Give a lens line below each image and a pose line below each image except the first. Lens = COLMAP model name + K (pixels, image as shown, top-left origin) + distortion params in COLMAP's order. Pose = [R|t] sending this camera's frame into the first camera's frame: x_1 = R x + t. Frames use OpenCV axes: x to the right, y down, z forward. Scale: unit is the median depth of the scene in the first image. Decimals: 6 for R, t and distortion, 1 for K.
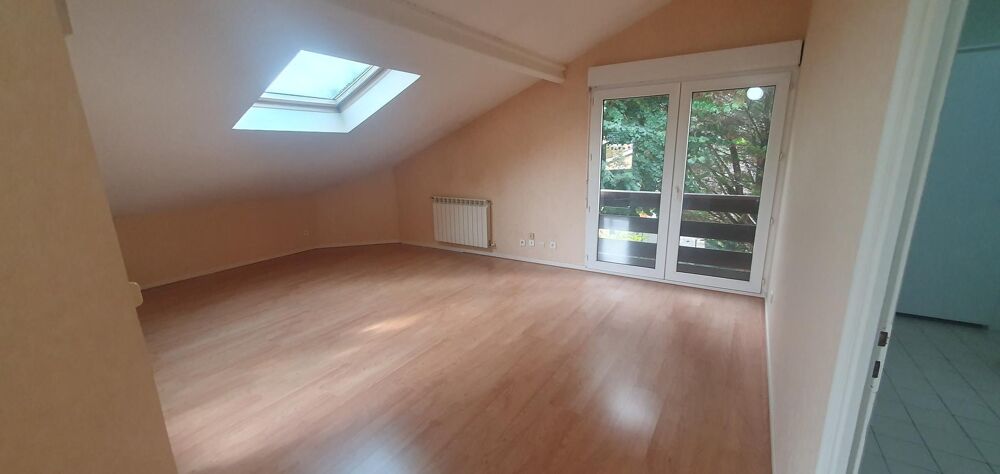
lens RADIAL K [[399.4, 0, 499.7], [0, 399.4, 247.2], [0, 0, 1]] dist [-0.002153, -0.000346]
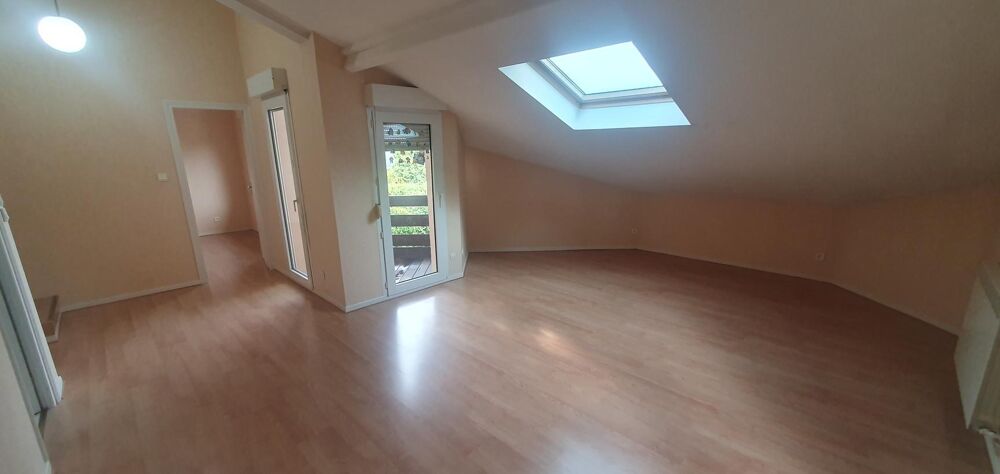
lens RADIAL K [[399.4, 0, 499.7], [0, 399.4, 247.2], [0, 0, 1]] dist [-0.002153, -0.000346]
pose [[-0.219044, 0.258069, -0.940968, 0.525067], [-0.223145, 0.925579, 0.305793, -0.243235], [0.949856, 0.276955, -0.145156, 0.916955]]
